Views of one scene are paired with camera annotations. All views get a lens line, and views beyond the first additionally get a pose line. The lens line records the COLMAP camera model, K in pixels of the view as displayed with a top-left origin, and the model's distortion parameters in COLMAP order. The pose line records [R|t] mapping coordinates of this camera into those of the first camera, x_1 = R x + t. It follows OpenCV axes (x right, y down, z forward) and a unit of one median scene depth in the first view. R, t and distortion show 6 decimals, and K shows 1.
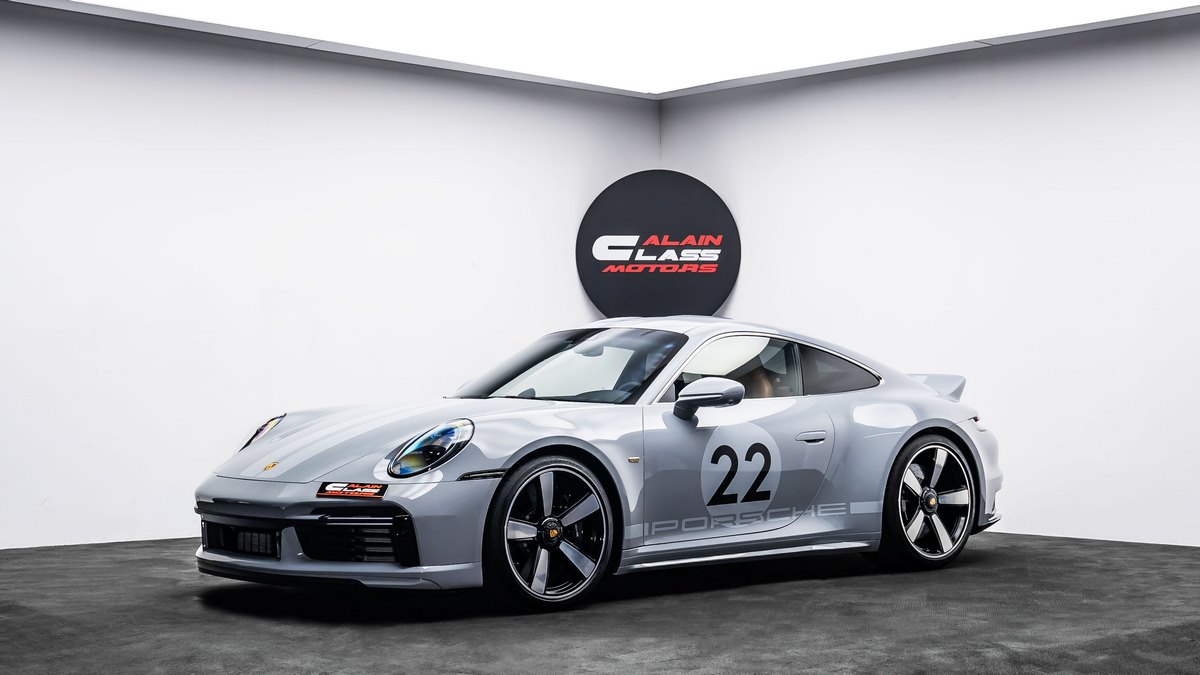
lens RADIAL K [[1818.9, 0, 600.0], [0, 1818.9, 337.5], [0, 0, 1]] dist [-0.037683, 0.016593]
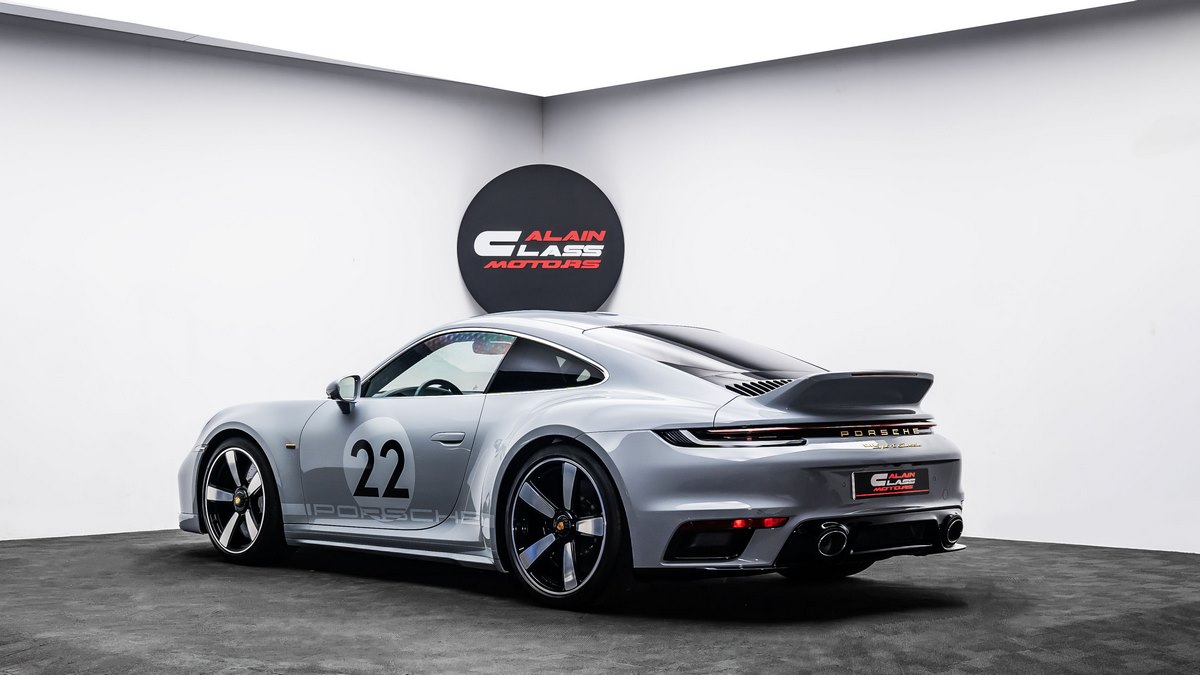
lens RADIAL K [[1818.9, 0, 600.0], [0, 1818.9, 337.5], [0, 0, 1]] dist [-0.037683, 0.016593]
pose [[0.071613, -0.011383, -0.997368, 1.117339], [0.026984, 0.999591, -0.009471, 0.014816], [0.997067, -0.026235, 0.071890, 1.067848]]
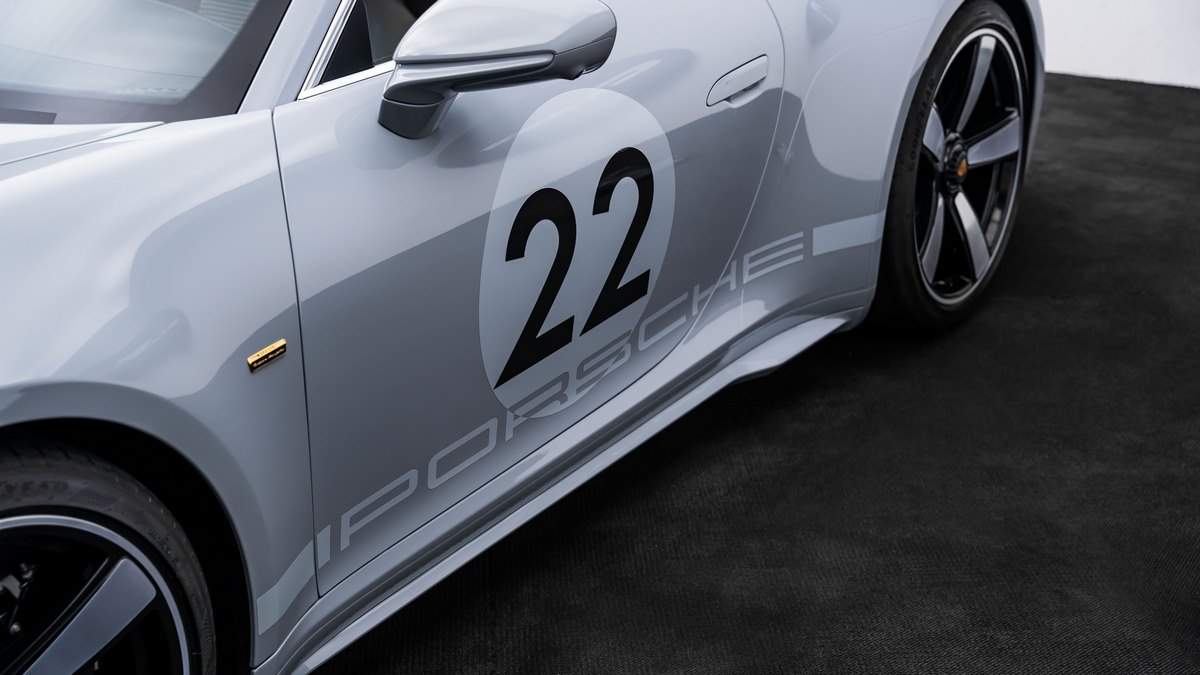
lens RADIAL K [[1752.1, 0, 600.0], [0, 1752.1, 337.5], [0, 0, 1]] dist [0.160472, 0.000215]
pose [[0.961403, -0.109332, 0.252489, 0.000557], [0.000717, 0.918653, 0.395064, -0.034916], [-0.275142, -0.379635, 0.883275, 0.730312]]
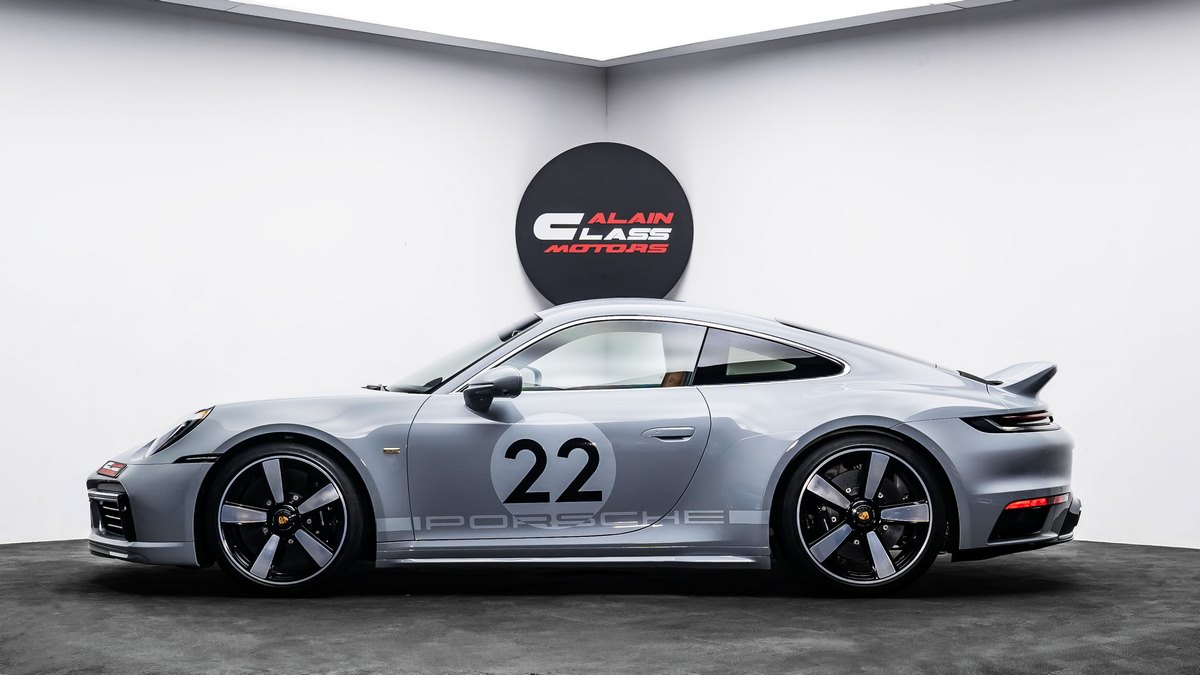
lens RADIAL K [[1818.9, 0, 600.0], [0, 1818.9, 337.5], [0, 0, 1]] dist [-0.037683, 0.016593]
pose [[0.750495, -0.012439, -0.660759, 0.712501], [0.013703, 0.999901, -0.003260, 0.011239], [0.660734, -0.006608, 0.750591, 0.332656]]
